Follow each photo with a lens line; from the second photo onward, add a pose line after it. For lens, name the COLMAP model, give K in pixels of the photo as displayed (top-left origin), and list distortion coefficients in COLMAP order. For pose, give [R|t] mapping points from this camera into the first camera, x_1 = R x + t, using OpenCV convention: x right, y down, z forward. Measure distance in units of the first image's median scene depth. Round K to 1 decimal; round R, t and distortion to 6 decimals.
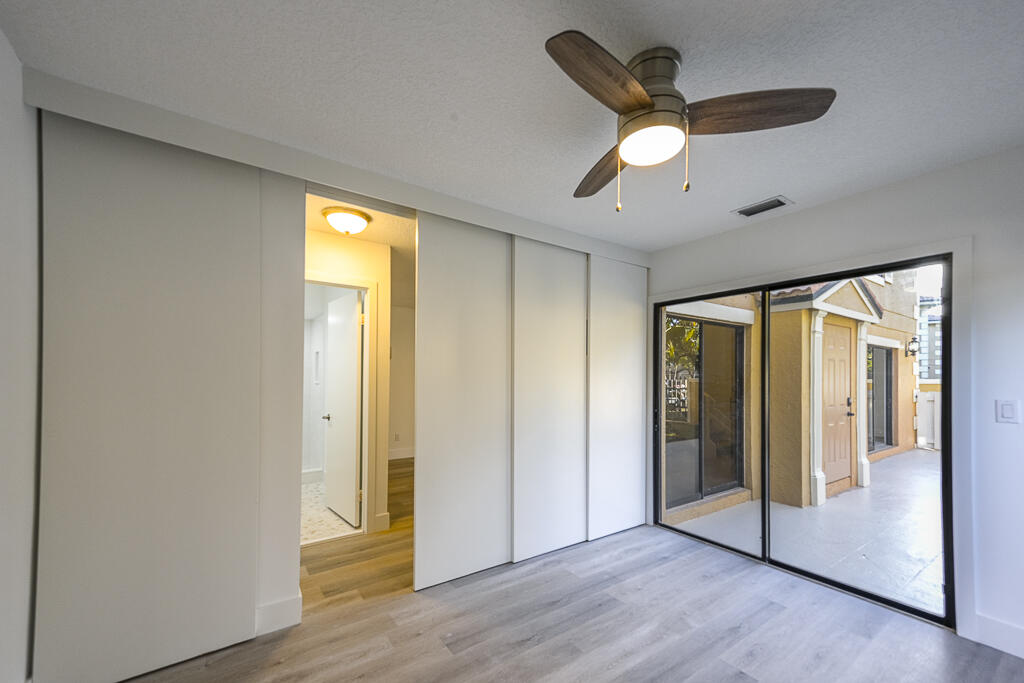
lens RADIAL K [[423.5, 0, 512.6], [0, 423.5, 372.3], [0, 0, 1]] dist [0.018631, 0.000168]
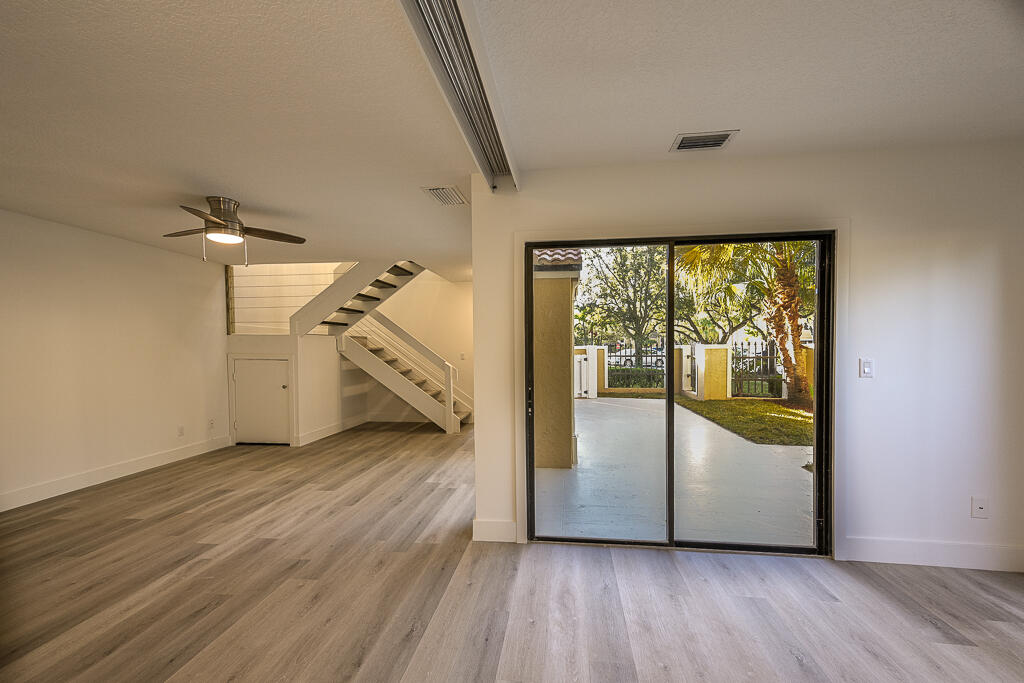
lens RADIAL K [[432.4, 0, 523.3], [0, 432.4, 364.9], [0, 0, 1]] dist [0.016269, 0.000227]
pose [[0.653936, -0.040803, 0.755448, -0.388428], [0.002634, 0.998661, 0.051660, 0.013360], [-0.756545, -0.031793, 0.653168, 0.851138]]
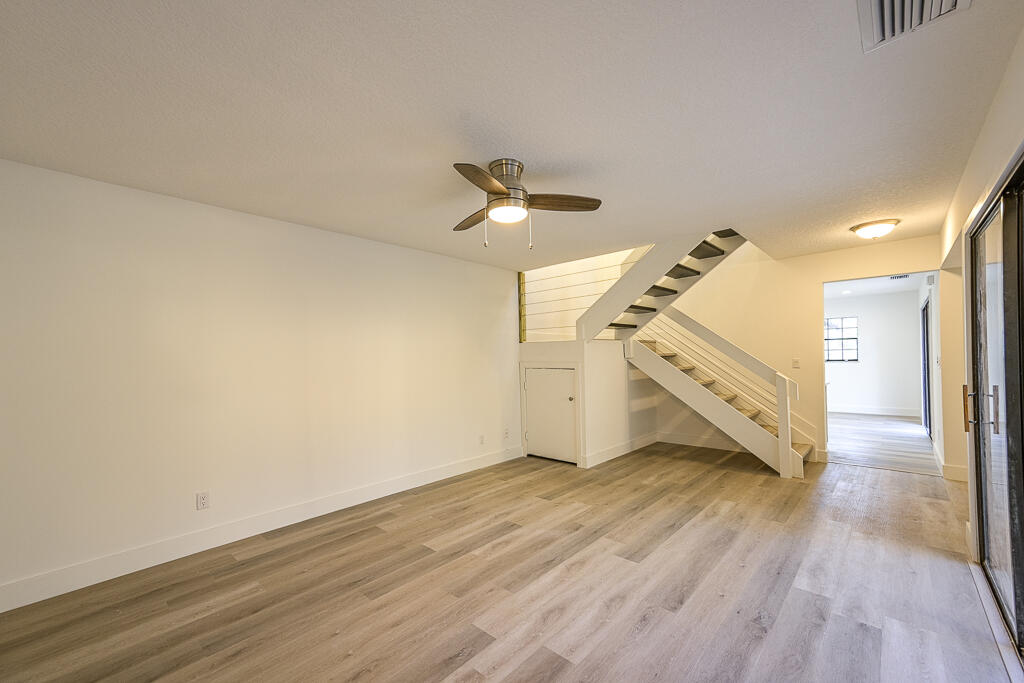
lens RADIAL K [[418.6, 0, 509.5], [0, 418.6, 344.9], [0, 0, 1]] dist [0.016023, -0.000019]
pose [[0.975725, -0.022766, 0.217814, -0.177892], [0.027481, 0.999448, -0.018645, 0.019322], [-0.217270, 0.024179, 0.975812, 1.472251]]
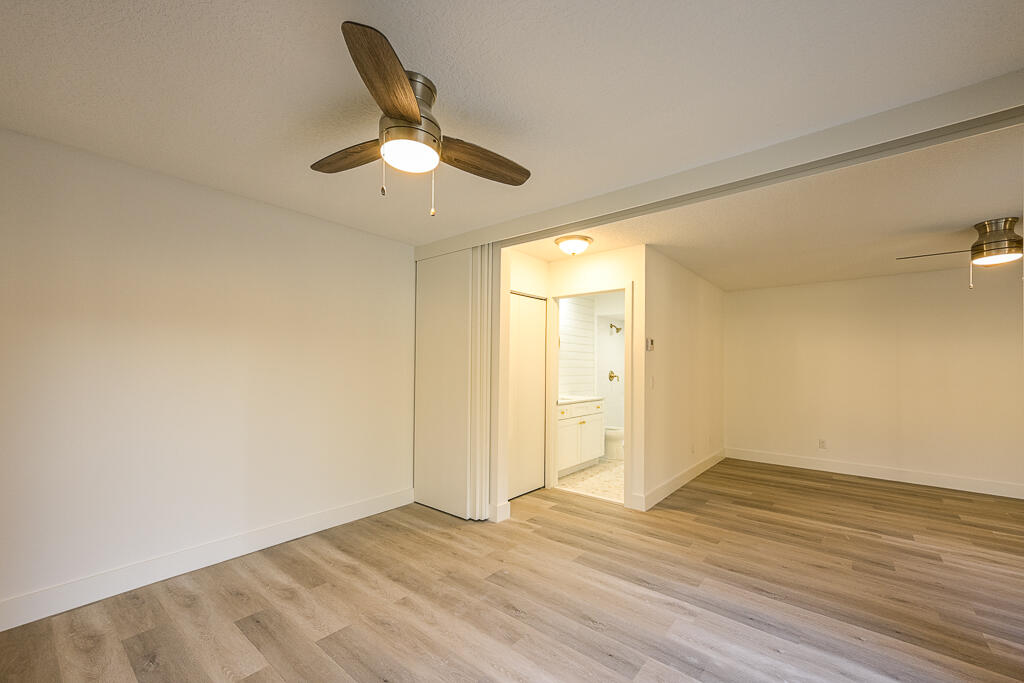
lens RADIAL K [[404.0, 0, 522.2], [0, 404.0, 360.0], [0, 0, 1]] dist [0.032393, 0.000099]
pose [[0.276284, -0.015370, -0.960953, 0.953860], [-0.003665, 0.999848, -0.017046, 0.013702], [0.961069, 0.008231, 0.276185, 0.664390]]
